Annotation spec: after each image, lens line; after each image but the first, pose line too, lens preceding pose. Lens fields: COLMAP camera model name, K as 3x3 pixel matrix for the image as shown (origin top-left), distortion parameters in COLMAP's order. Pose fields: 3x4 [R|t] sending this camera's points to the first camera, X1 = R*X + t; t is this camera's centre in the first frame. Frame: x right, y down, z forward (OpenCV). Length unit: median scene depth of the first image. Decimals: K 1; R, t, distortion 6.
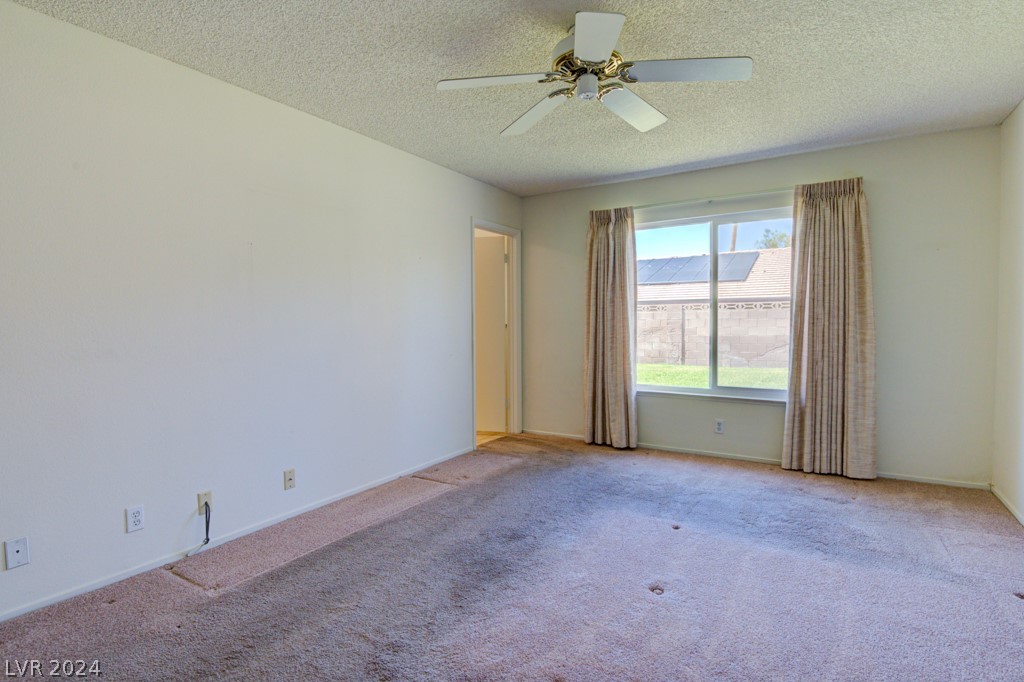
lens RADIAL K [[506.1, 0, 512.0], [0, 506.1, 341.0], [0, 0, 1]] dist [0.015448, -0.028419]
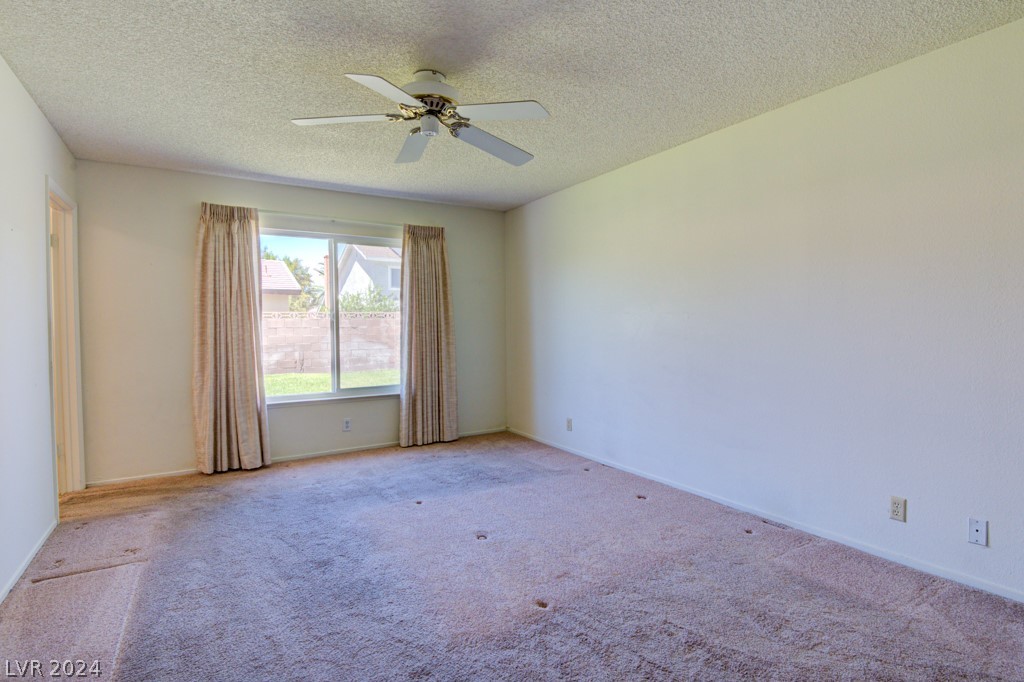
lens RADIAL K [[506.1, 0, 512.0], [0, 506.1, 341.0], [0, 0, 1]] dist [0.015448, -0.028419]
pose [[0.448687, -0.022332, 0.893410, -0.435220], [0.041274, 0.999139, 0.004246, -0.004783], [-0.892736, 0.034970, 0.449222, 0.178625]]
